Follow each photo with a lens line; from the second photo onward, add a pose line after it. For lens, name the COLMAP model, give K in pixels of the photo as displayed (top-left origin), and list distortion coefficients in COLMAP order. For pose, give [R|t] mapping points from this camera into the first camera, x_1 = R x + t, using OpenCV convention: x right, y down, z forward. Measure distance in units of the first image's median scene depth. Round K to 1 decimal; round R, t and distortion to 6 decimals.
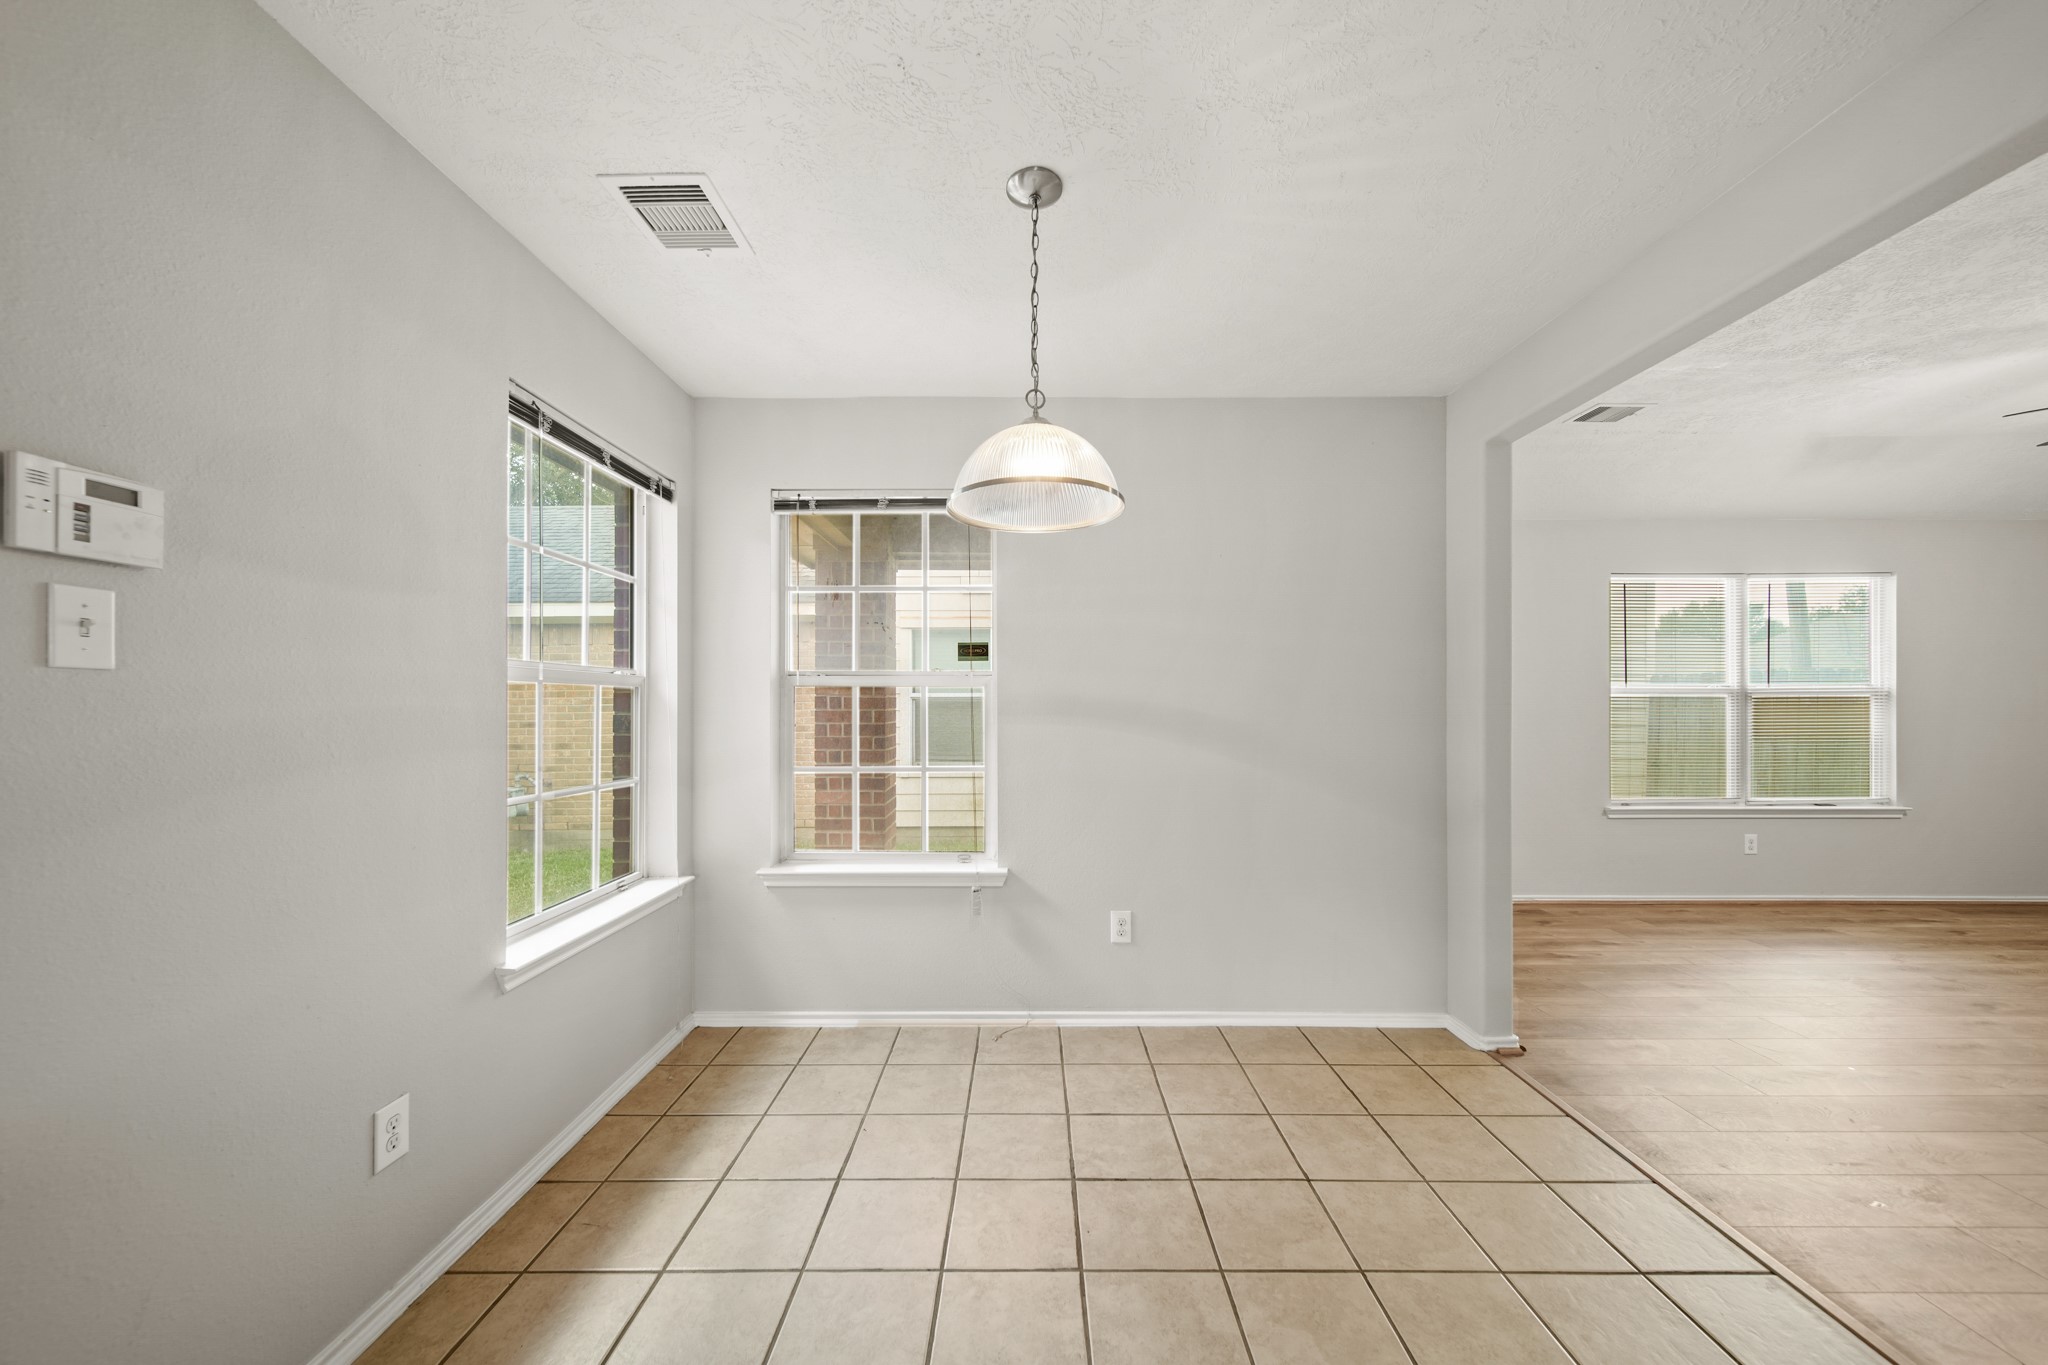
lens RADIAL K [[729.4, 0, 1025.8], [0, 729.4, 705.4], [0, 0, 1]] dist [0.000231, -0.000046]
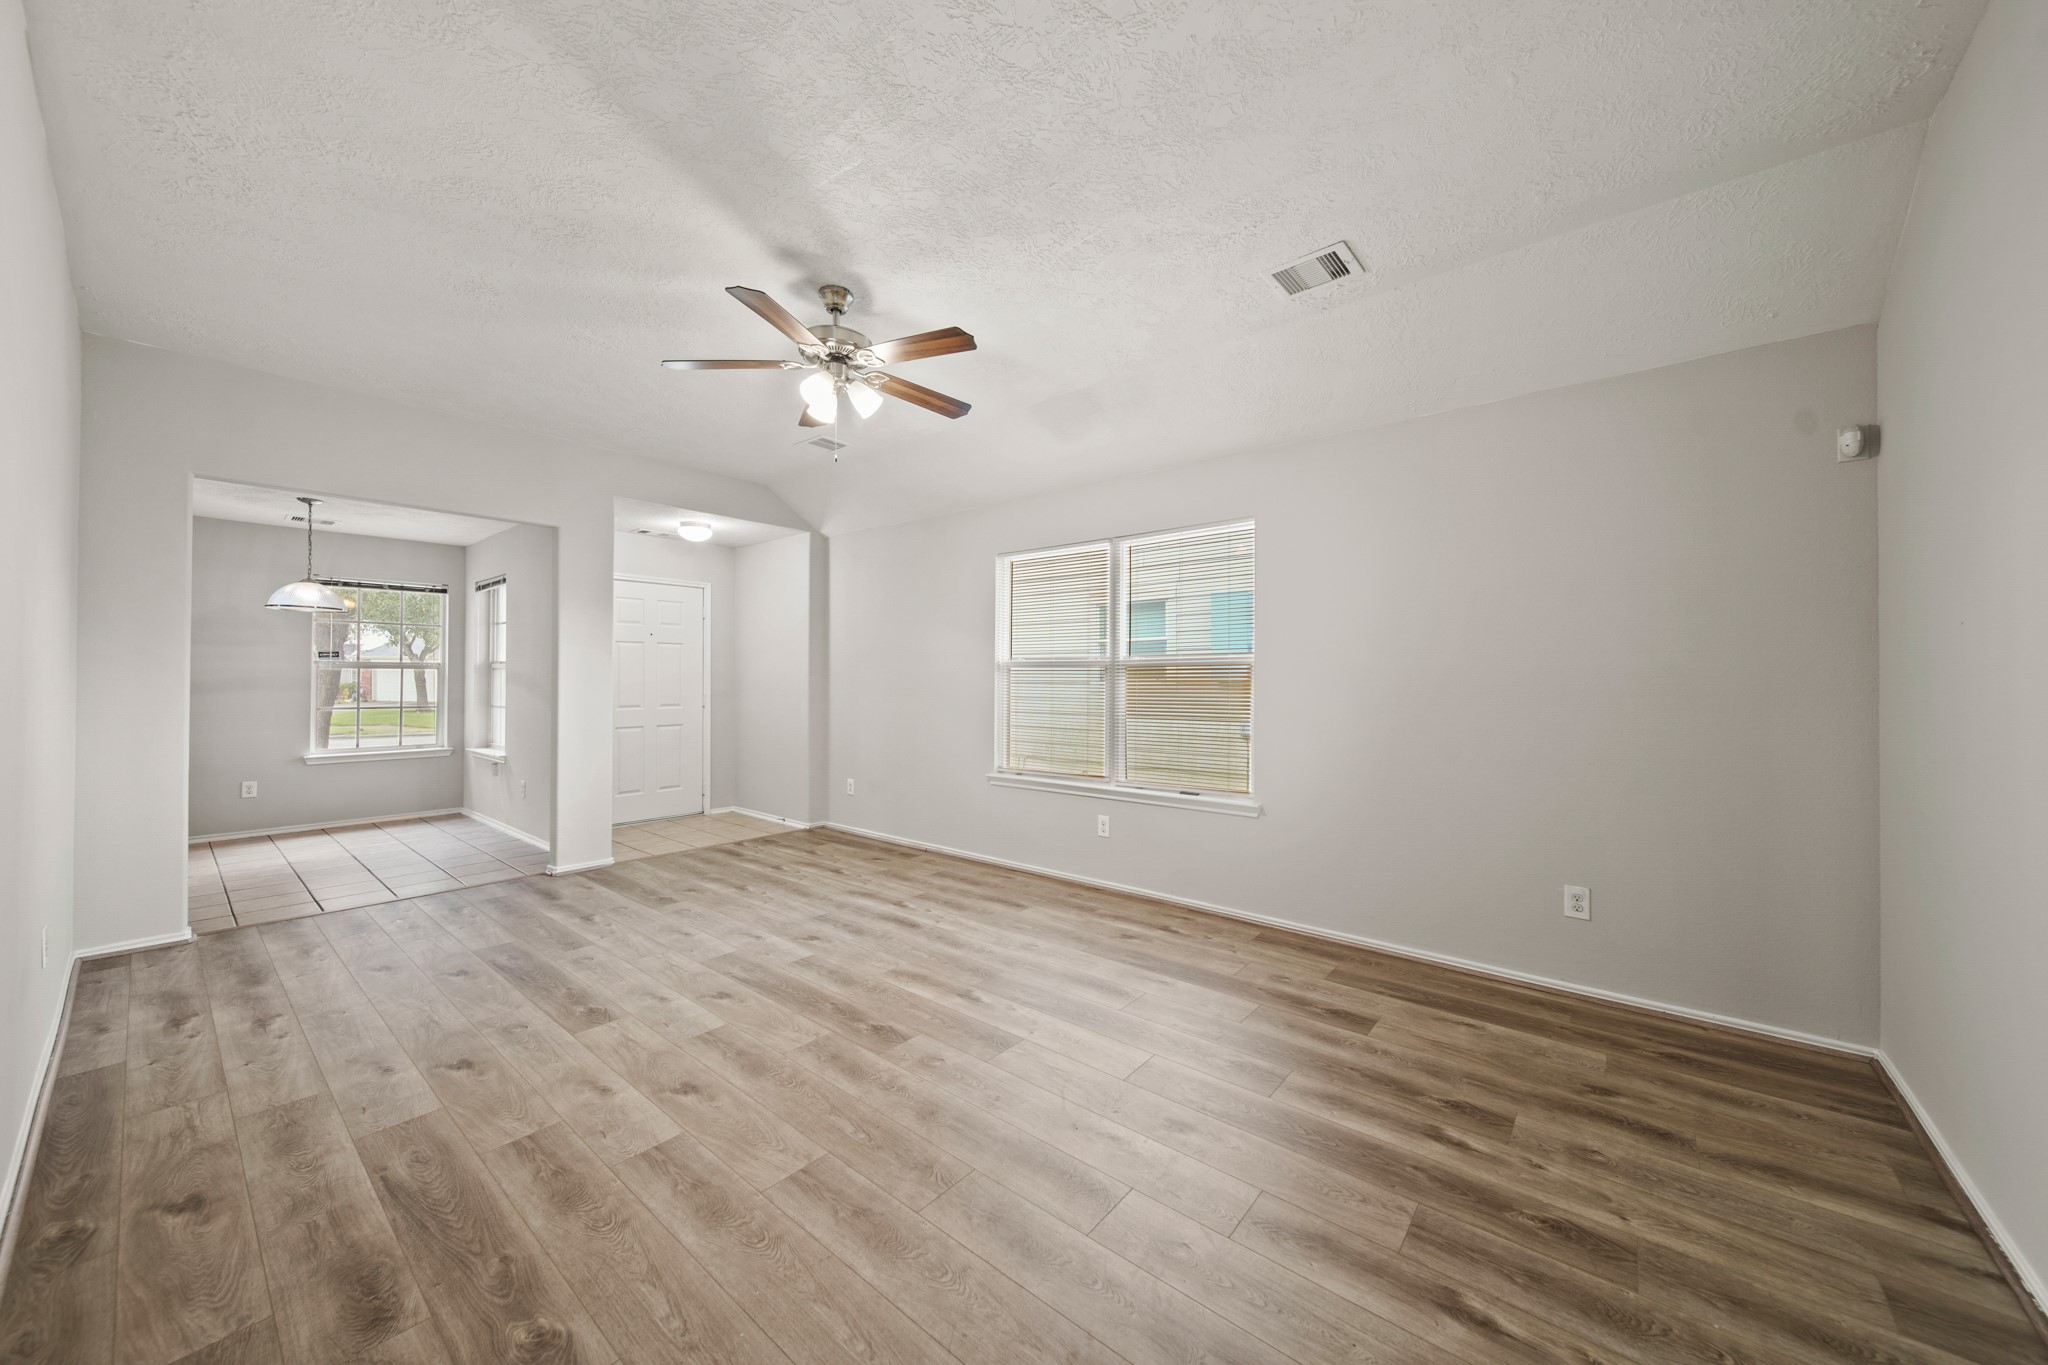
lens RADIAL K [[723.1, 0, 1025.7], [0, 723.1, 674.6], [0, 0, 1]] dist [0.000741, -0.000153]
pose [[0.772718, -0.001402, -0.634748, 2.473972], [-0.002941, 0.999979, -0.005789, 0.000407], [0.634742, 0.006340, 0.772698, 0.351663]]
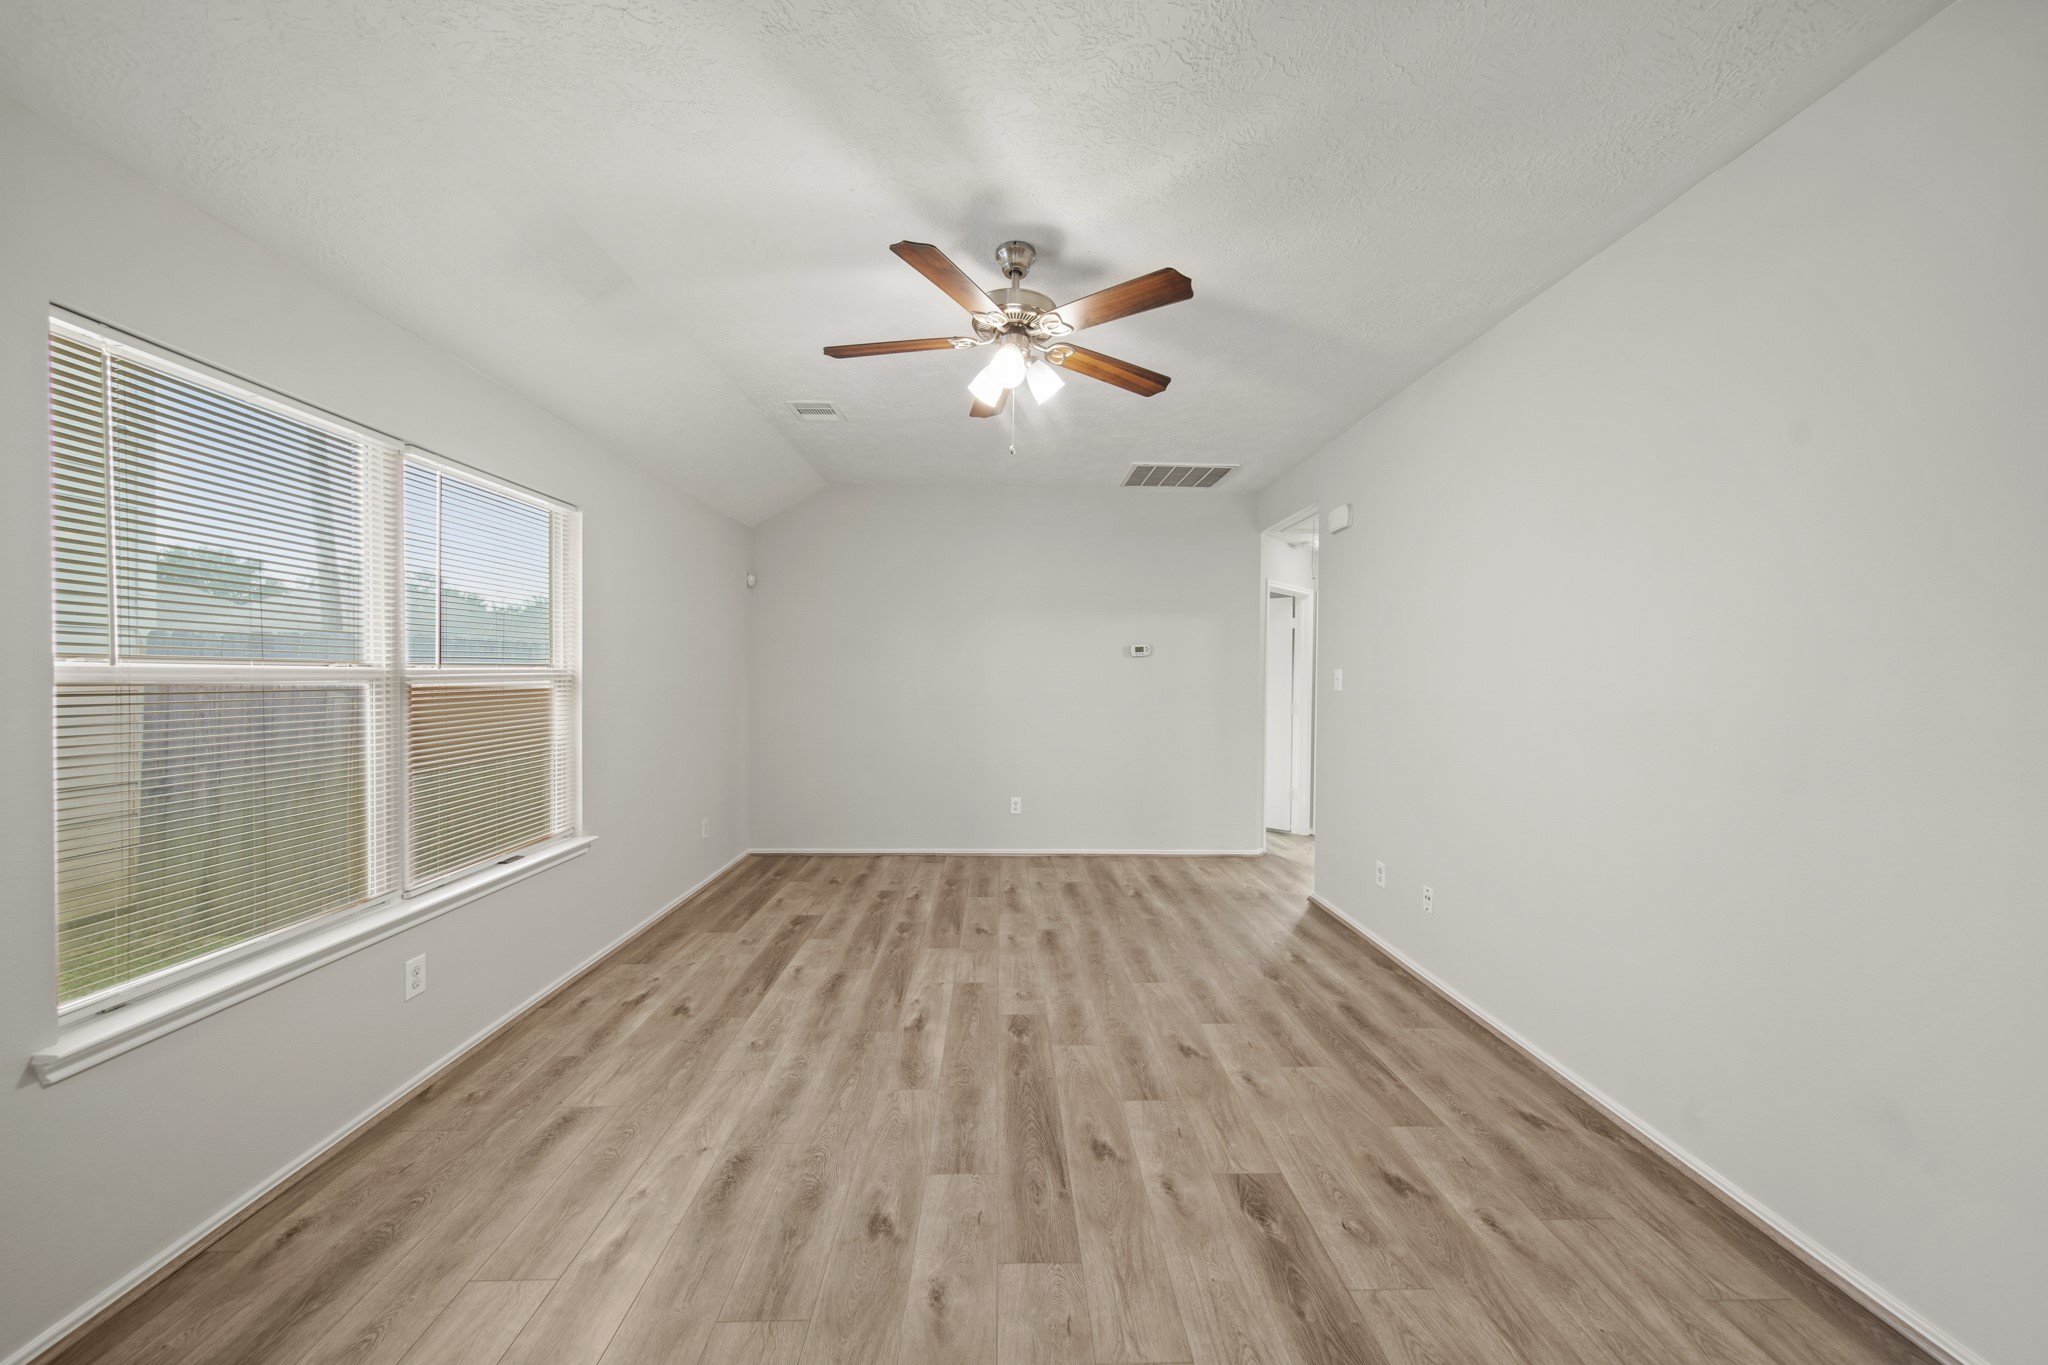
lens RADIAL K [[723.1, 0, 1025.7], [0, 723.1, 674.6], [0, 0, 1]] dist [0.000741, -0.000153]
pose [[-0.040368, -0.000966, 0.999184, 0.789878], [-0.010904, 0.999940, 0.000526, -0.043711], [-0.999125, -0.010874, -0.040376, 0.968934]]
